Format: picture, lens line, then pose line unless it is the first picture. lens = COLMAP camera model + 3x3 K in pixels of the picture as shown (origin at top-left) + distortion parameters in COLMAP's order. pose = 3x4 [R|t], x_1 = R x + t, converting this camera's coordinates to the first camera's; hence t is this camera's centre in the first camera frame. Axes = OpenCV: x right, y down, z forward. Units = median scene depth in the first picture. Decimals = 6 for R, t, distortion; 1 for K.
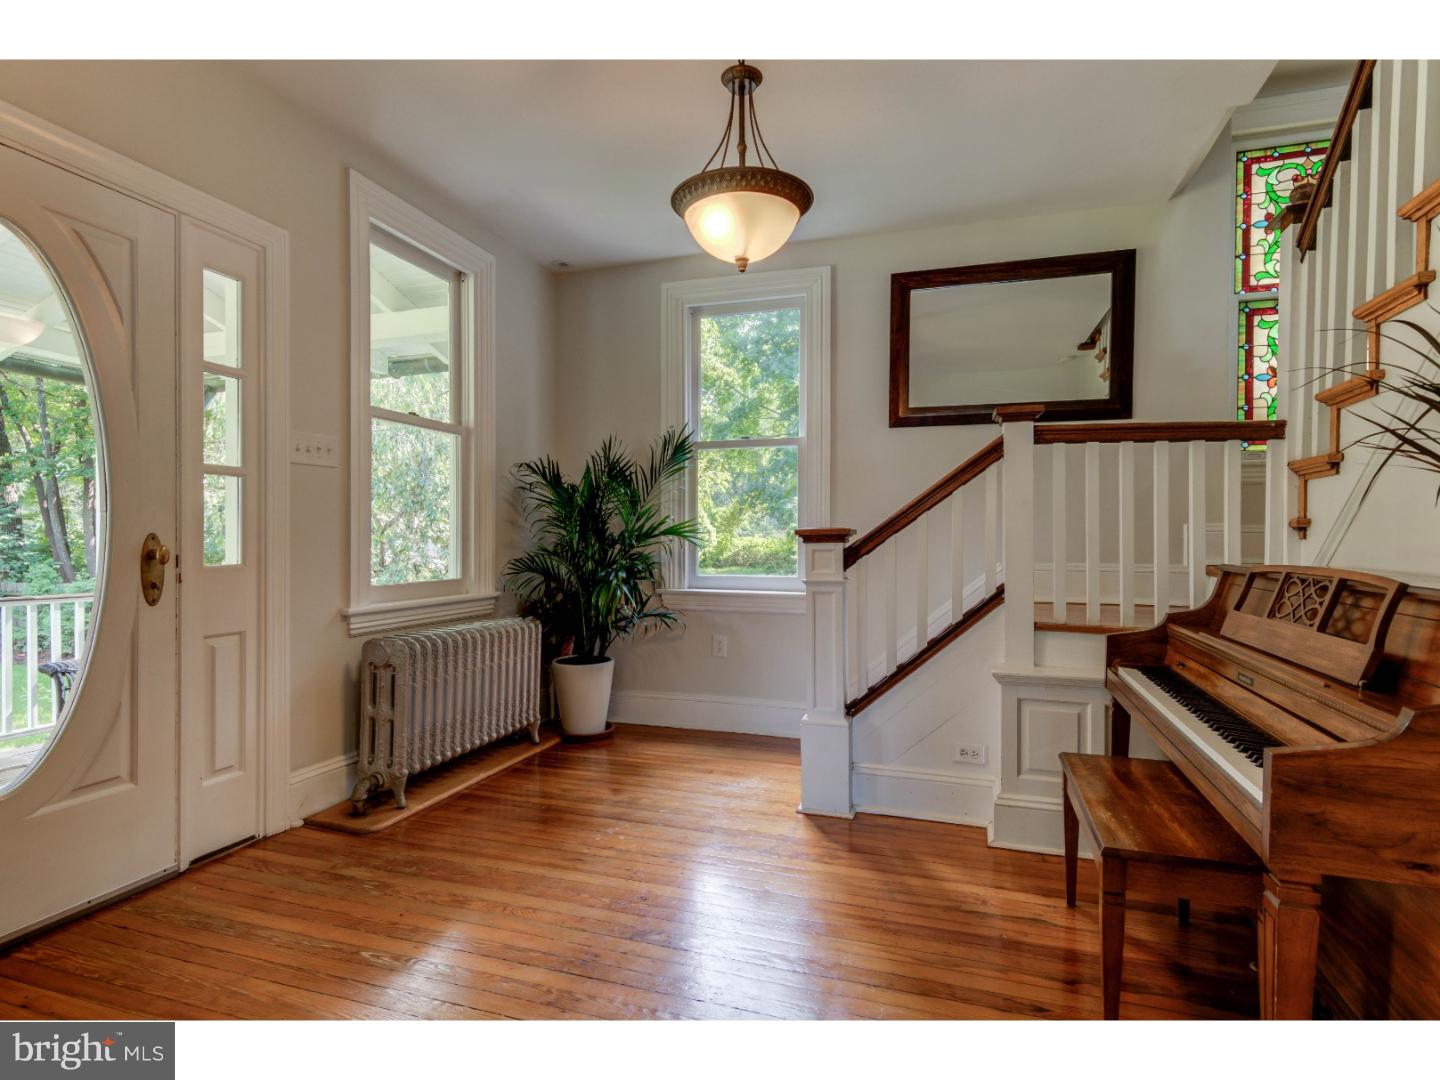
lens RADIAL K [[740.3, 0, 710.9], [0, 740.3, 537.3], [0, 0, 1]] dist [0.011542, -0.001014]
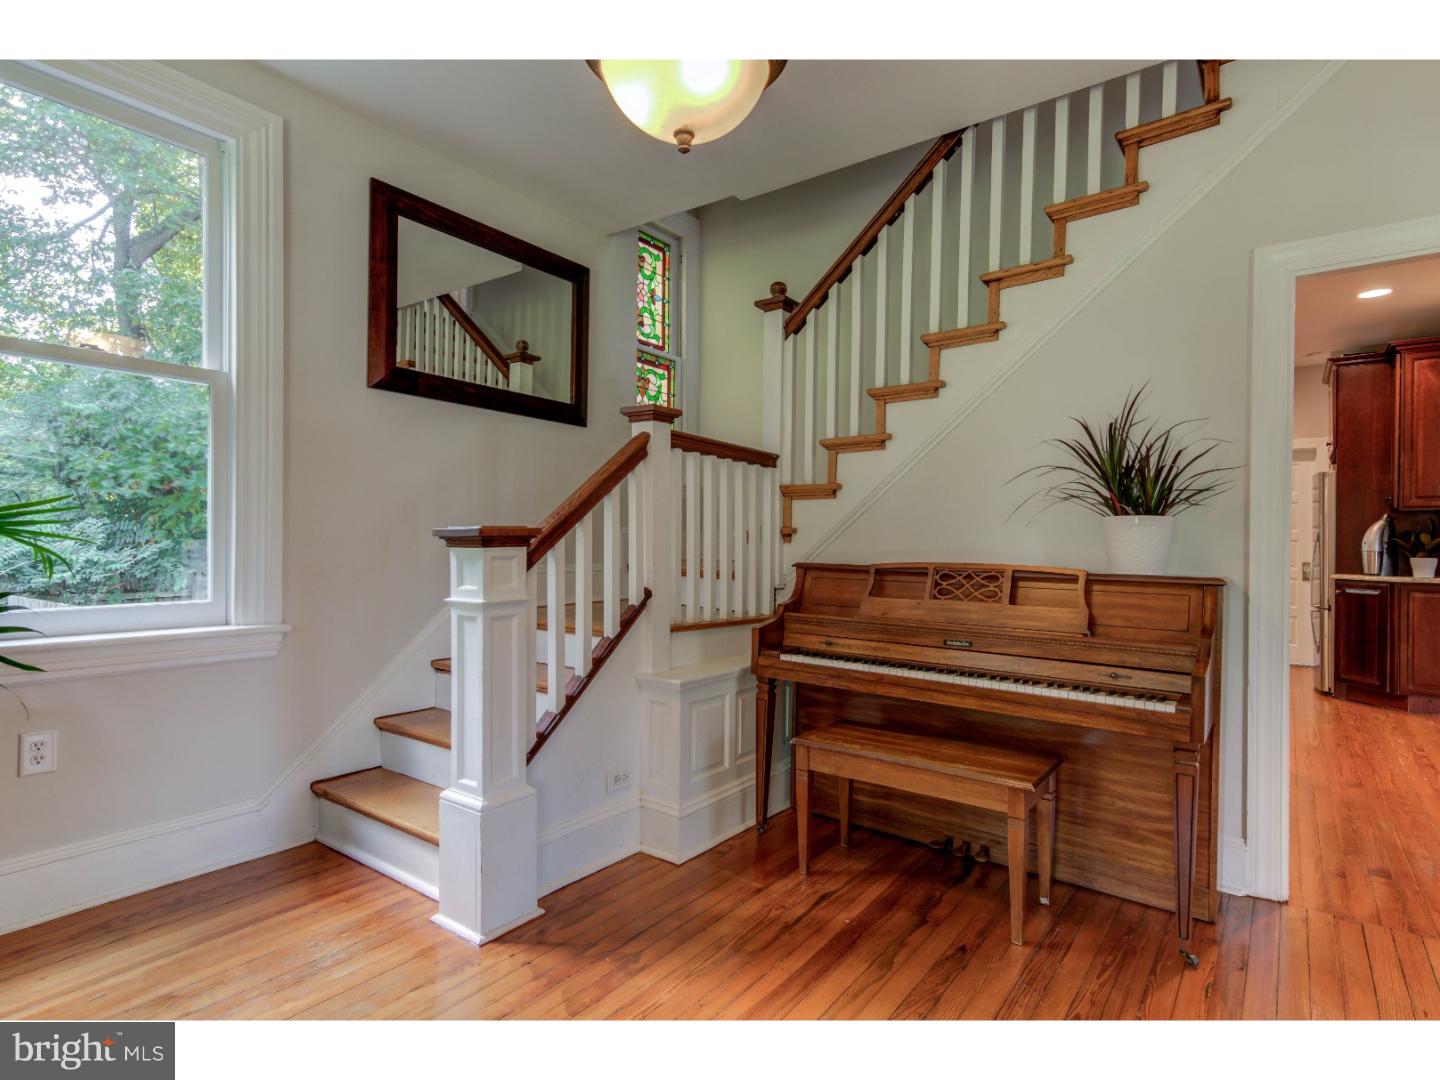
lens RADIAL K [[740.3, 0, 713.7], [0, 740.3, 534.8], [0, 0, 1]] dist [0.011542, -0.001014]
pose [[0.329145, 0.008326, 0.944243, -0.358407], [-0.010091, 0.999935, -0.005300, -0.001955], [-0.944225, -0.007784, 0.329208, 0.451722]]
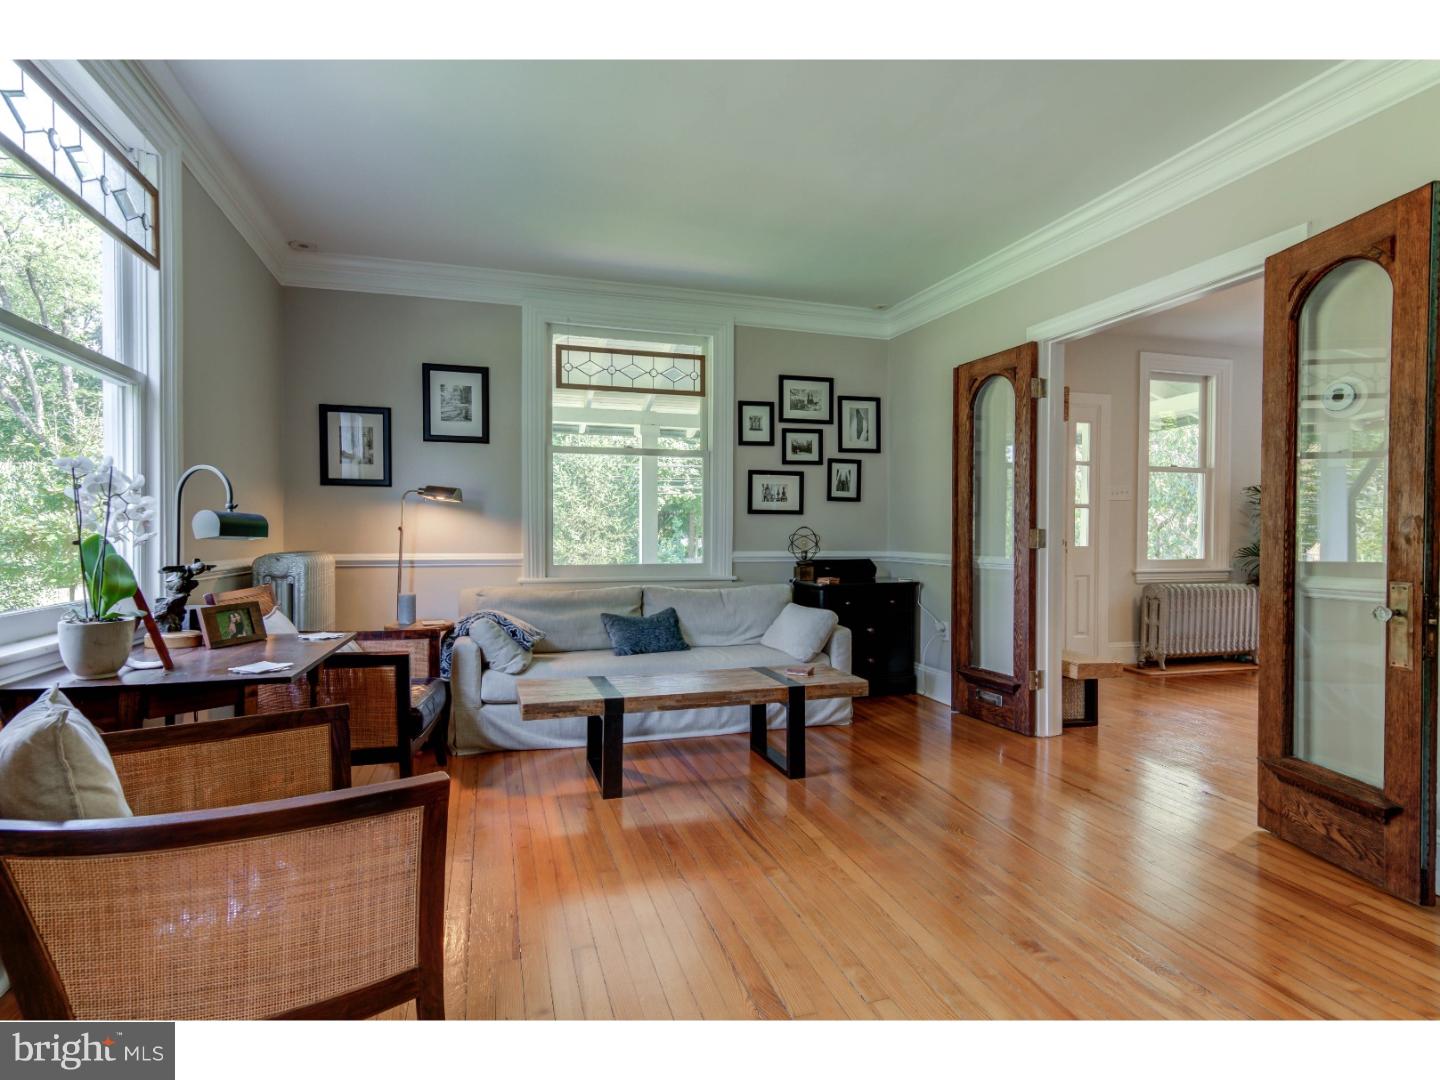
lens RADIAL K [[740.3, 0, 713.9], [0, 740.3, 548.2], [0, 0, 1]] dist [0.011542, -0.001014]
pose [[0.574263, 0.015886, -0.818517, 0.508042], [0.000435, 0.999806, 0.019710, -0.002626], [0.818671, -0.011675, 0.574145, -1.102507]]
